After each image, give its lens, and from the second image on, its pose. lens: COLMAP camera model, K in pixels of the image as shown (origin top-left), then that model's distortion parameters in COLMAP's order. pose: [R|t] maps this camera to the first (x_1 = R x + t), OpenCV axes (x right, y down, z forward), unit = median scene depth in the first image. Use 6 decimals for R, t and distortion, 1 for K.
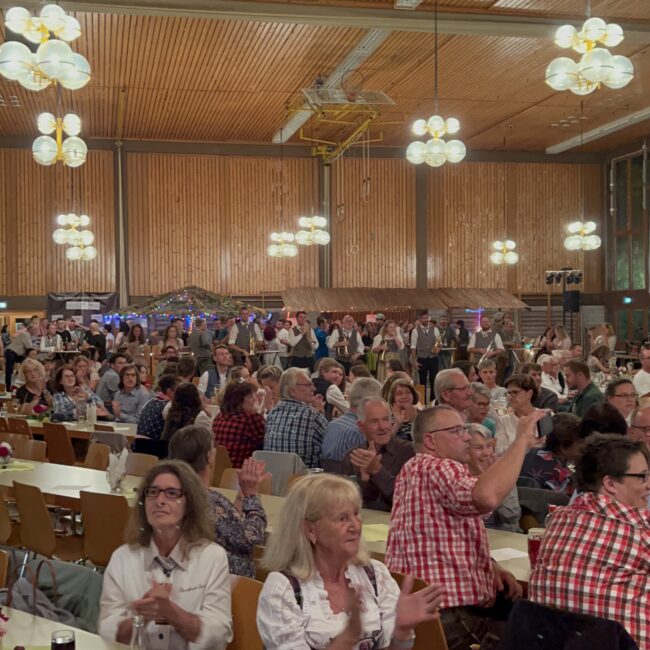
lens RADIAL K [[989.3, 0, 330.2], [0, 989.3, 345.1], [0, 0, 1]] dist [0.070659, 0.000000]
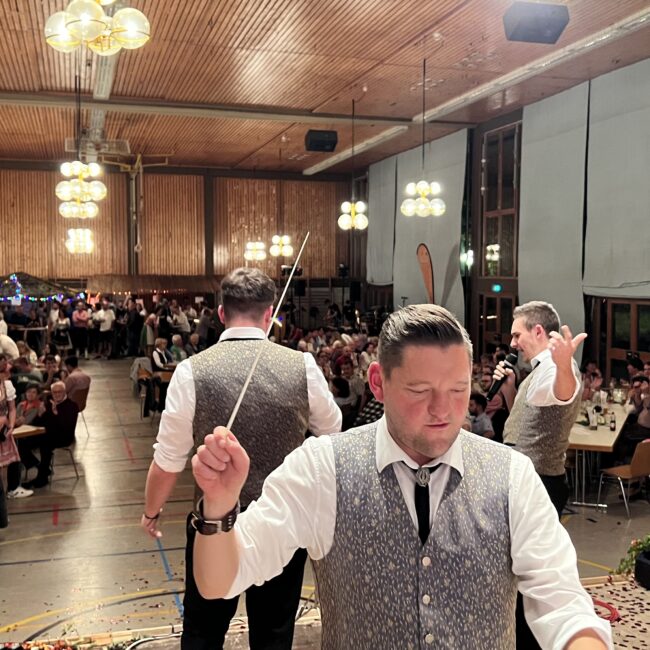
lens RADIAL K [[868.7, 0, 340.8], [0, 868.7, 330.6], [0, 0, 1]] dist [0.052354, 0.000000]
pose [[0.997253, 0.008170, 0.073614, 0.192420], [-0.010841, 0.999295, 0.035957, -0.027110], [-0.073268, -0.036656, 0.996638, -0.184458]]
